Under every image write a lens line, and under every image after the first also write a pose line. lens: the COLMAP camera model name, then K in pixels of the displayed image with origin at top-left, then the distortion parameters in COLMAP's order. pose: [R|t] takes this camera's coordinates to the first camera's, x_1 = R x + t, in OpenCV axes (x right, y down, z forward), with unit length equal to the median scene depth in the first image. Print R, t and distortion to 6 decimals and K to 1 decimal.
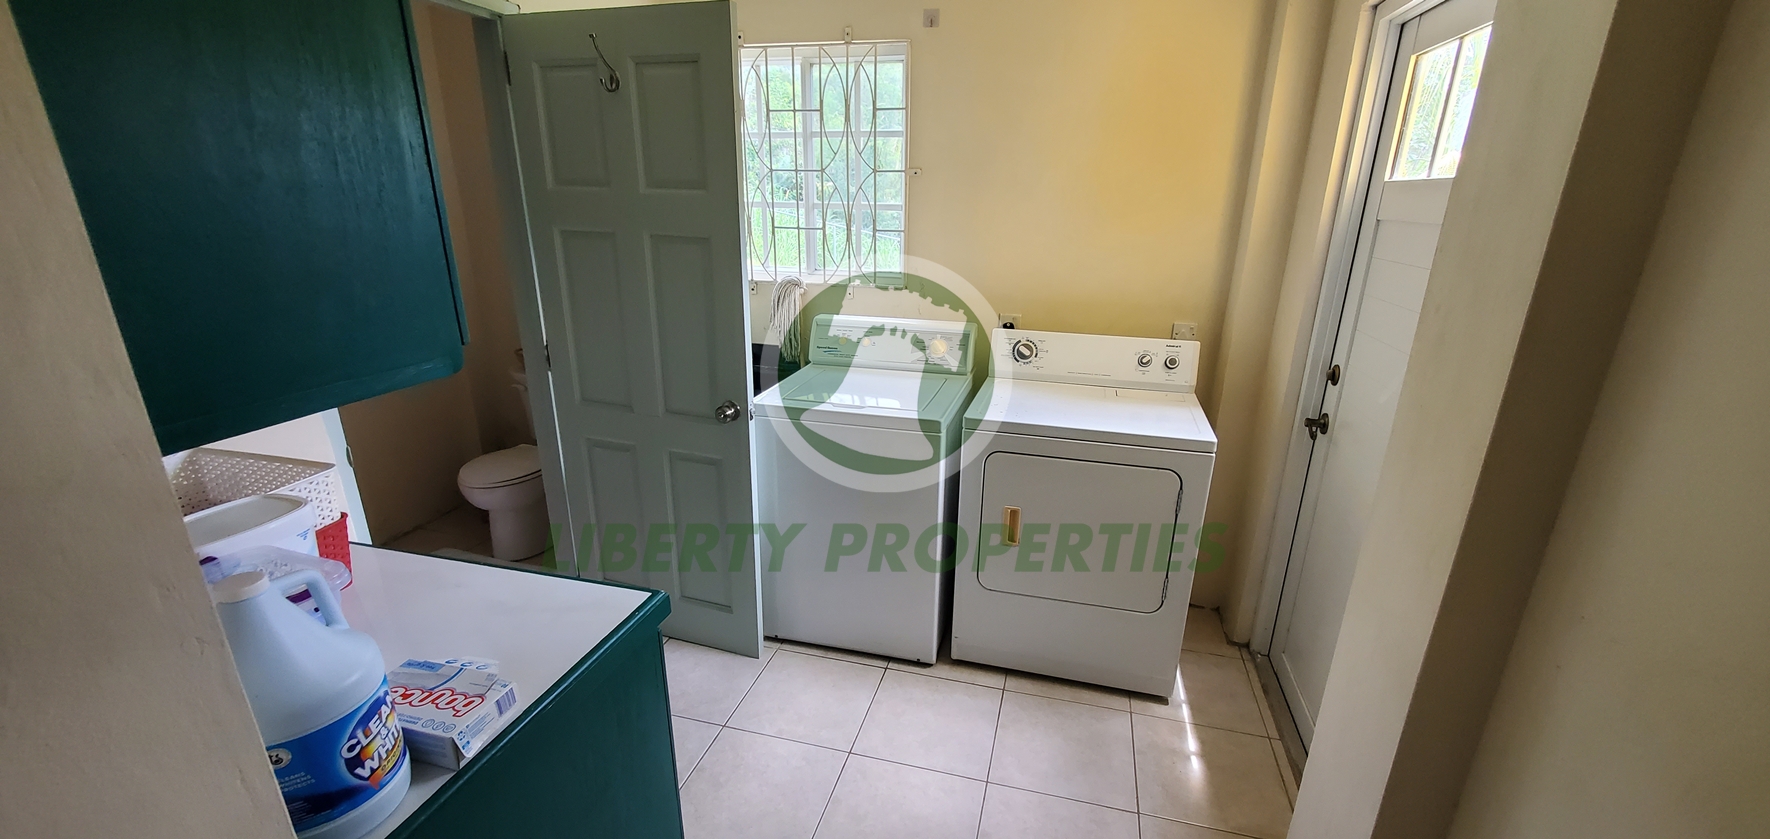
lens RADIAL K [[706.1, 0, 894.9], [0, 706.1, 419.5], [0, 0, 1]] dist [0.001309, -0.001952]
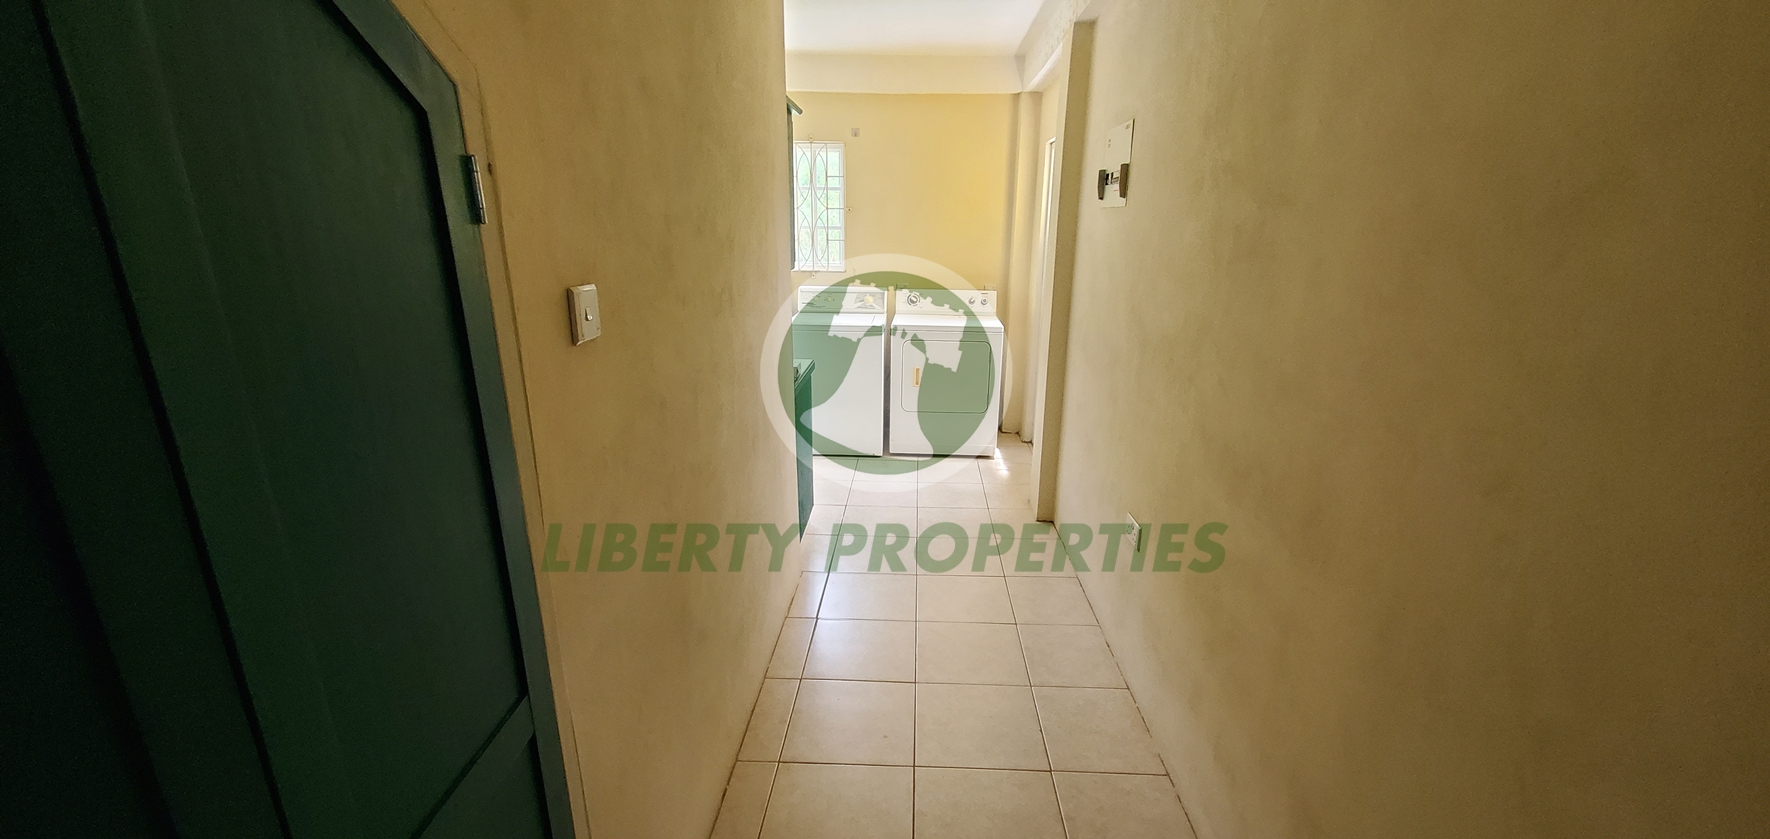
lens RADIAL K [[706.1, 0, 895.4], [0, 706.1, 424.4], [0, 0, 1]] dist [0.001309, -0.001952]
pose [[0.976752, -0.069287, 0.202866, -0.285894], [0.074017, 0.997132, -0.015813, 0.275346], [-0.201189, 0.030461, 0.979079, -0.896275]]
